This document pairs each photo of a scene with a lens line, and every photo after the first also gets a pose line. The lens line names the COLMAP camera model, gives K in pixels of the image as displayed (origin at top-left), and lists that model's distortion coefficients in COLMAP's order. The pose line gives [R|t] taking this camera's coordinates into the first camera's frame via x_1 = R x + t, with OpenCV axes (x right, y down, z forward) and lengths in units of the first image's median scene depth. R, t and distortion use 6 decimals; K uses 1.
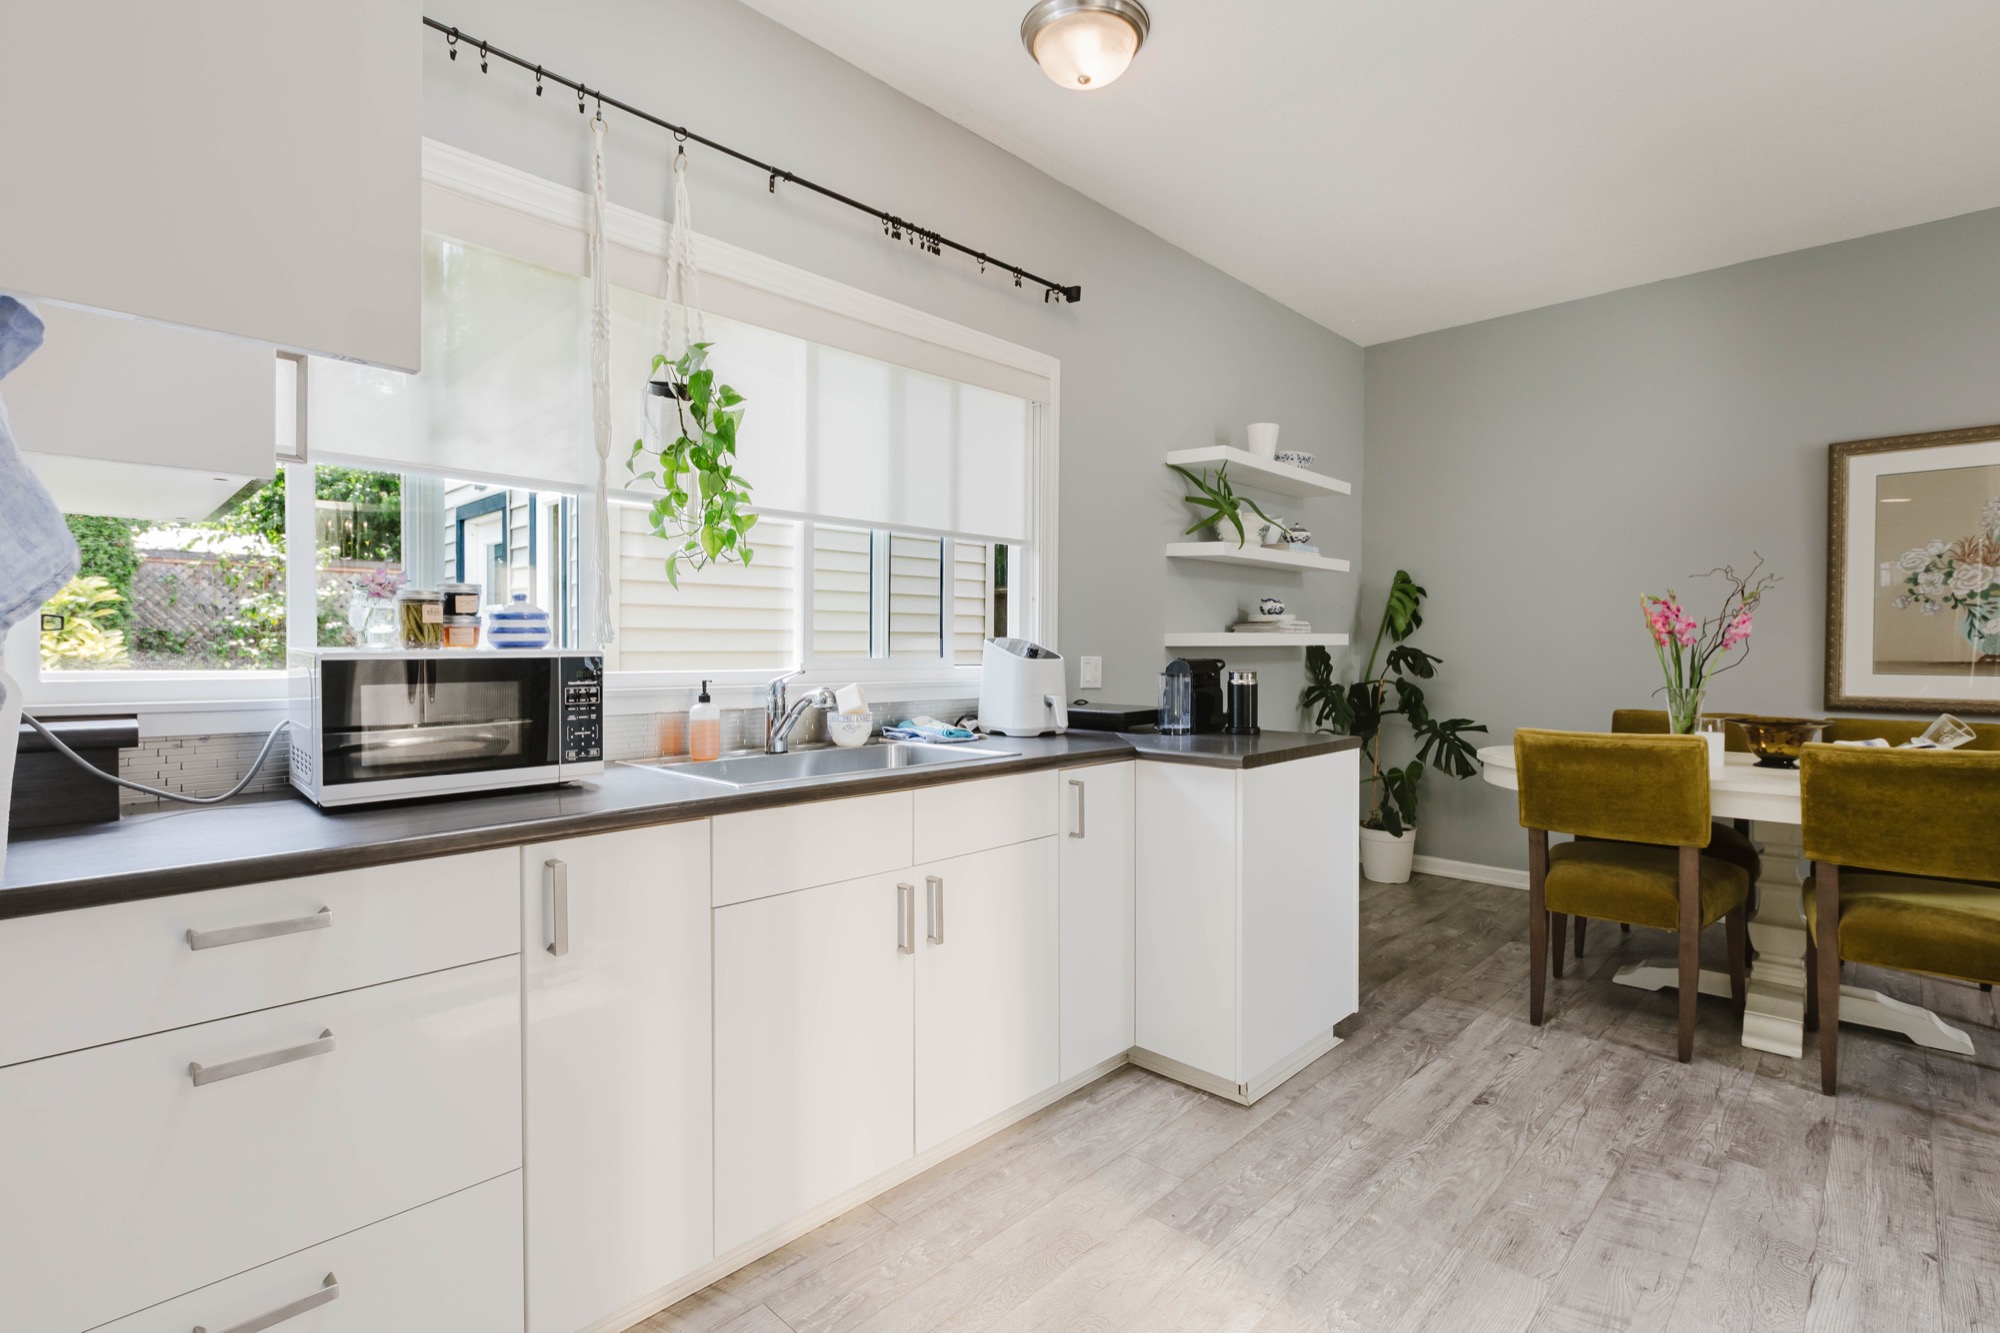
lens RADIAL K [[901.7, 0, 1030.5], [0, 901.7, 663.7], [0, 0, 1]] dist [-0.001420, -0.001408]
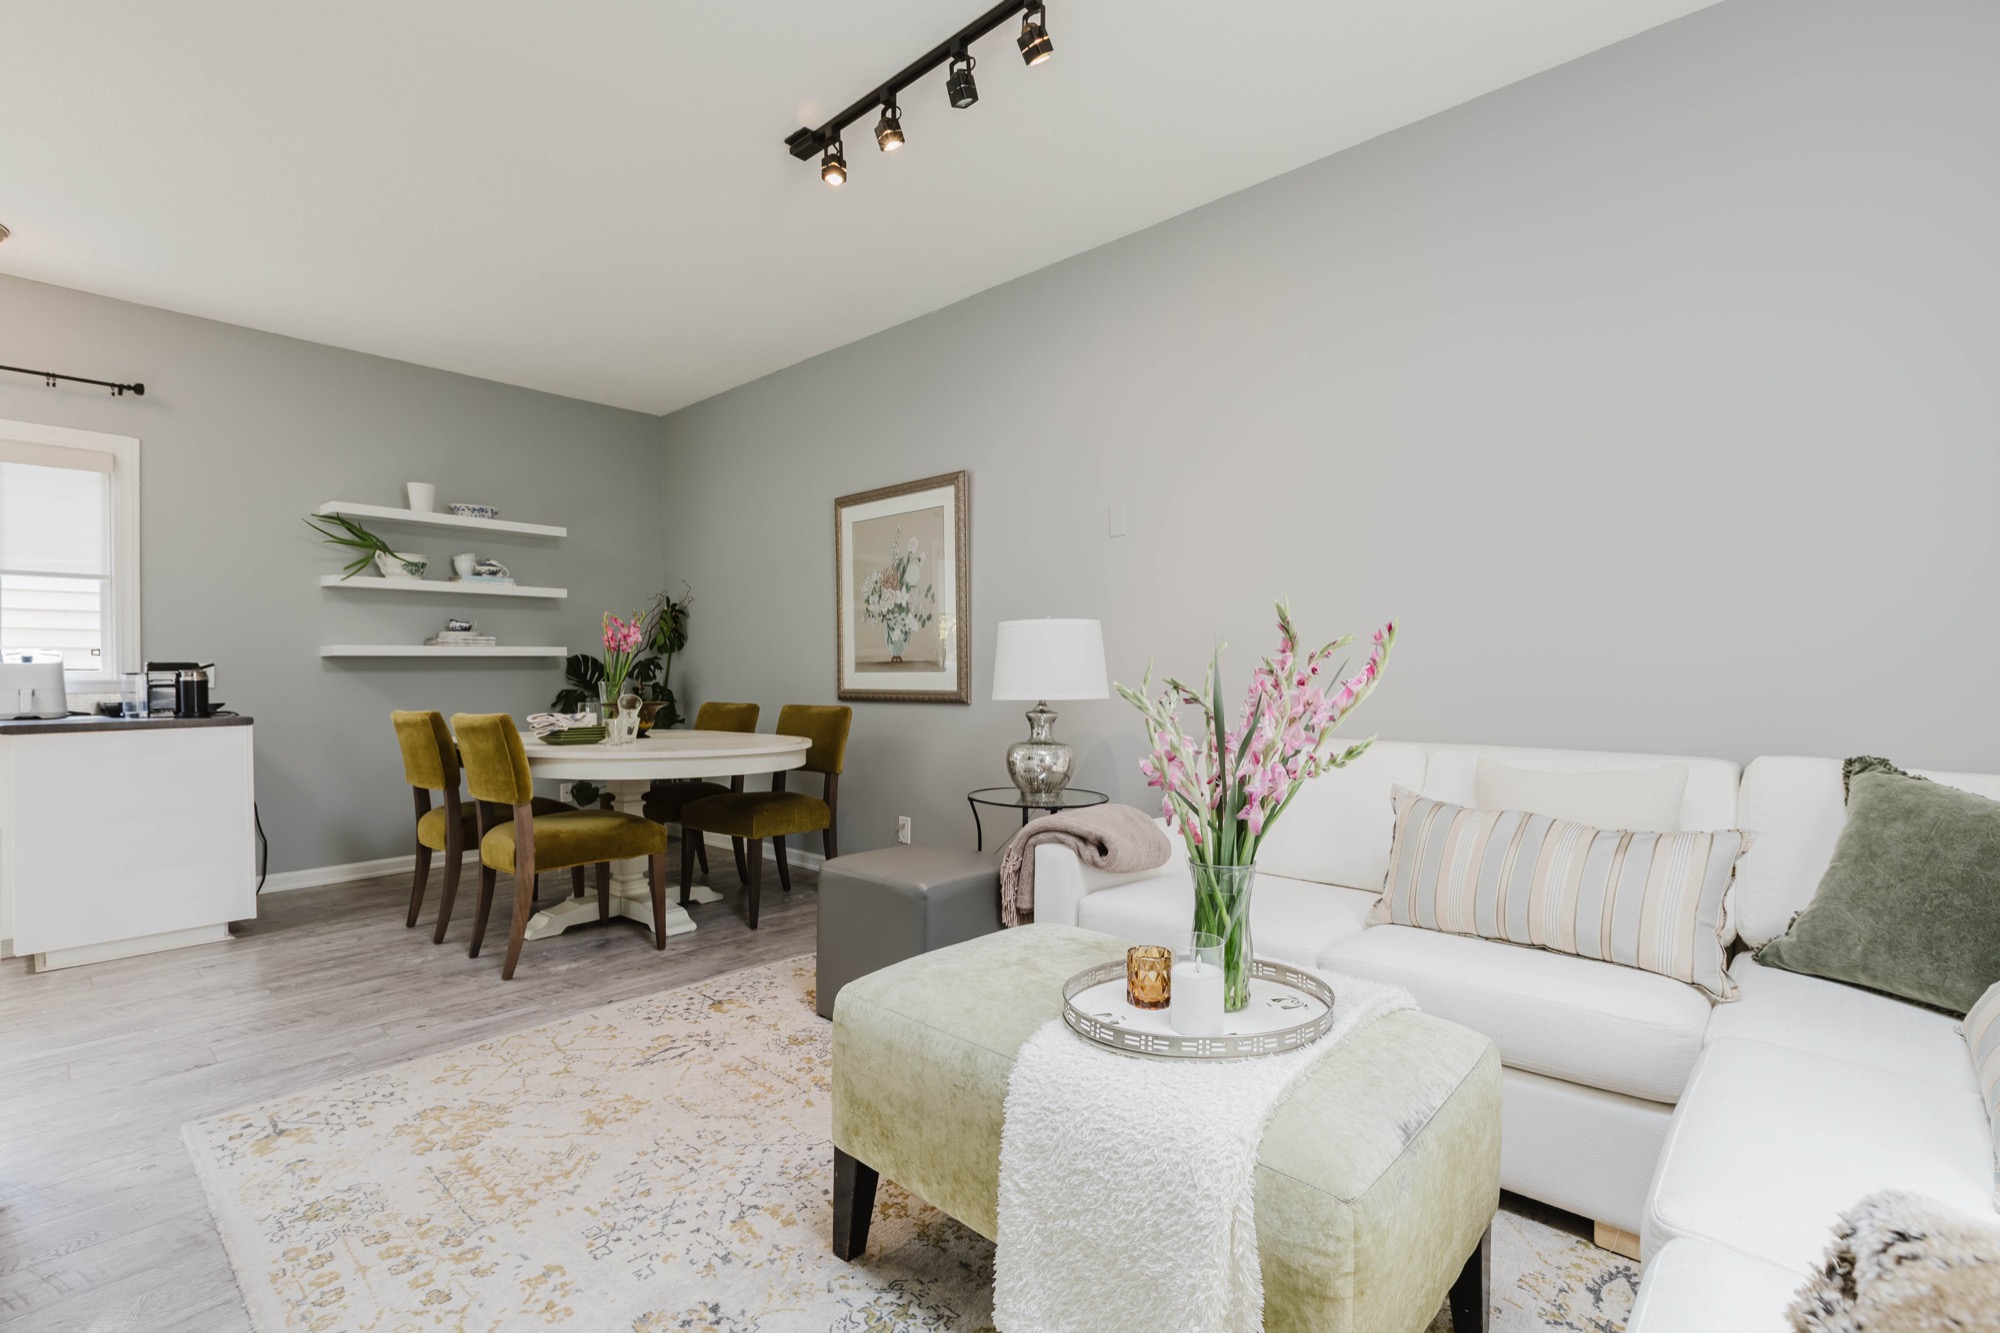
lens RADIAL K [[895.5, 0, 994.8], [0, 895.5, 676.7], [0, 0, 1]] dist [-0.001399, -0.000881]
pose [[0.999628, -0.010022, 0.025354, 1.347471], [0.010374, 0.999851, -0.013792, 0.046505], [-0.025212, 0.014050, 0.999583, -0.385558]]
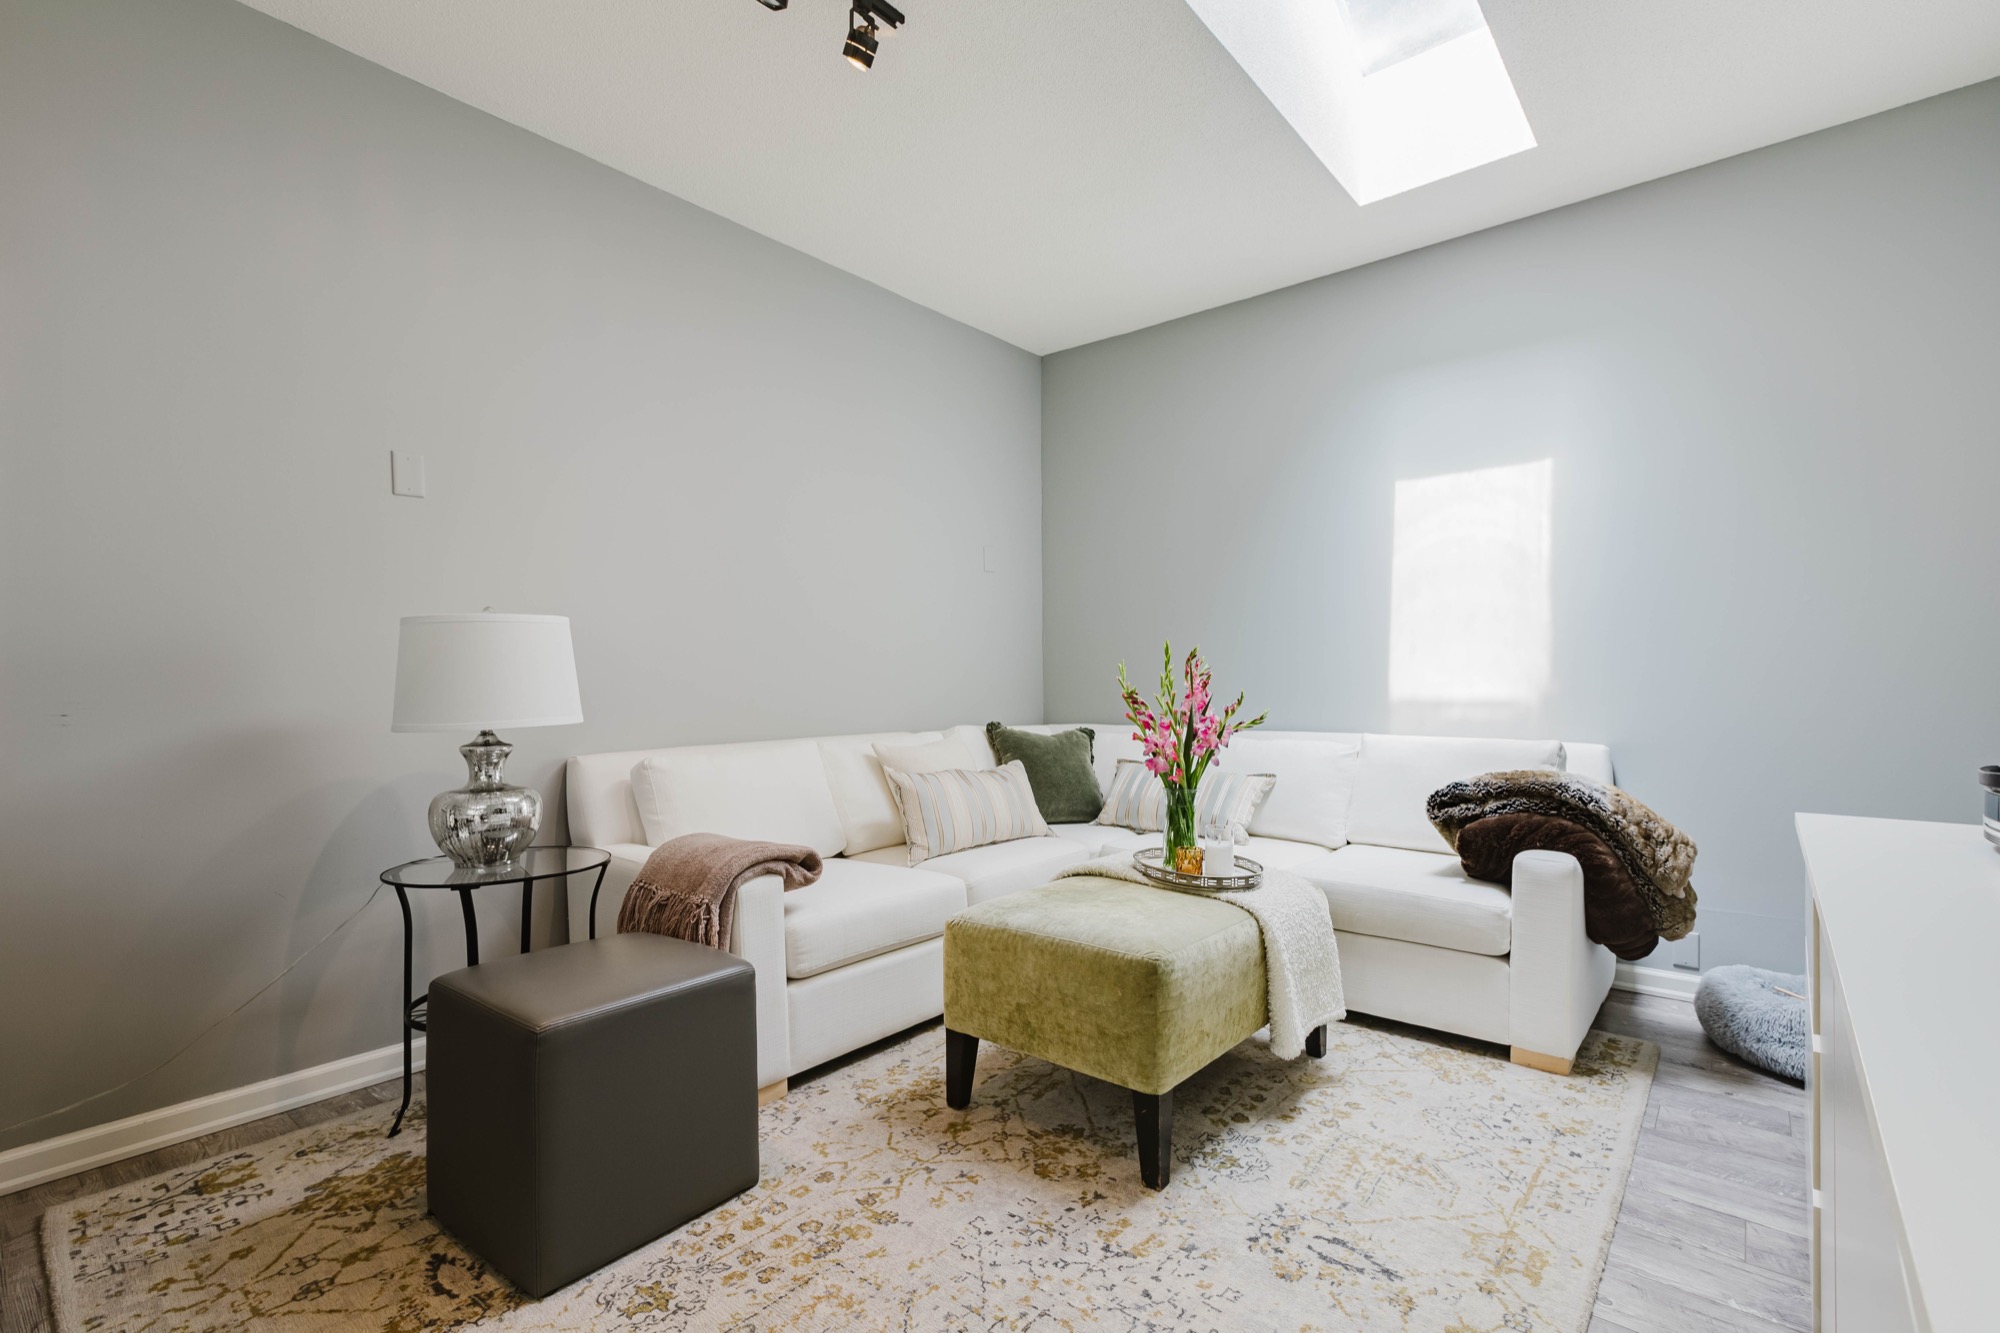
lens RADIAL K [[920.7, 0, 1000.0], [0, 920.7, 674.2], [0, 0, 1]] dist [0.000693, -0.000077]
pose [[-0.077909, -0.003320, 0.996955, 0.614171], [0.026159, 0.999643, 0.005373, 0.022206], [-0.996617, 0.026498, -0.077794, 0.333440]]
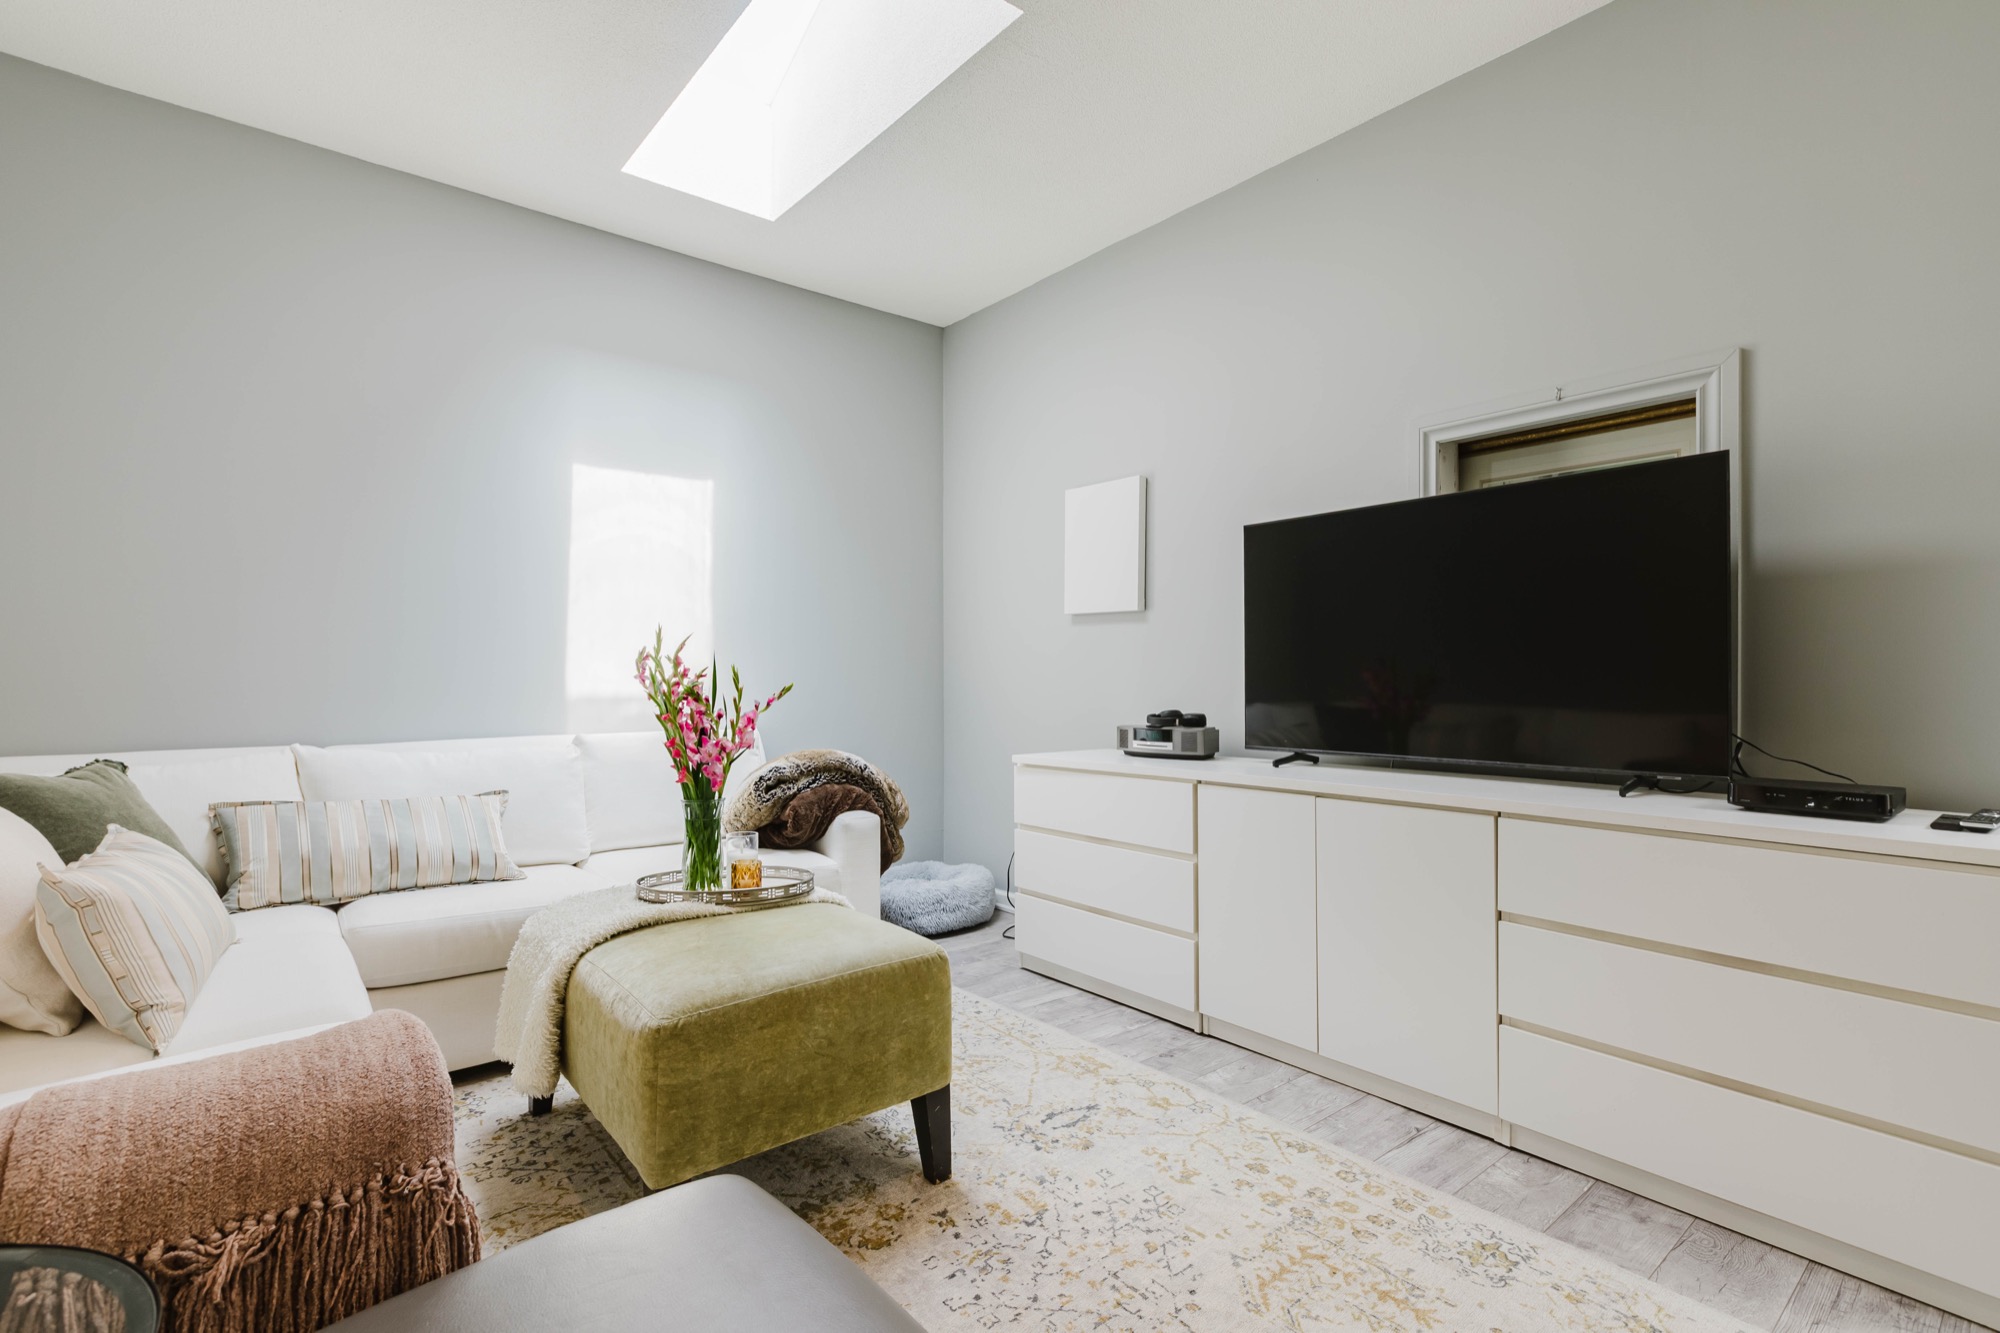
lens RADIAL K [[927.8, 0, 1034.0], [0, 927.8, 666.6], [0, 0, 1]] dist [0.020339, -0.000184]
pose [[-0.996725, -0.011498, 0.080043, 1.147742], [-0.010277, 0.999825, 0.015648, 0.015580], [-0.080209, 0.014774, -0.996669, 0.842751]]
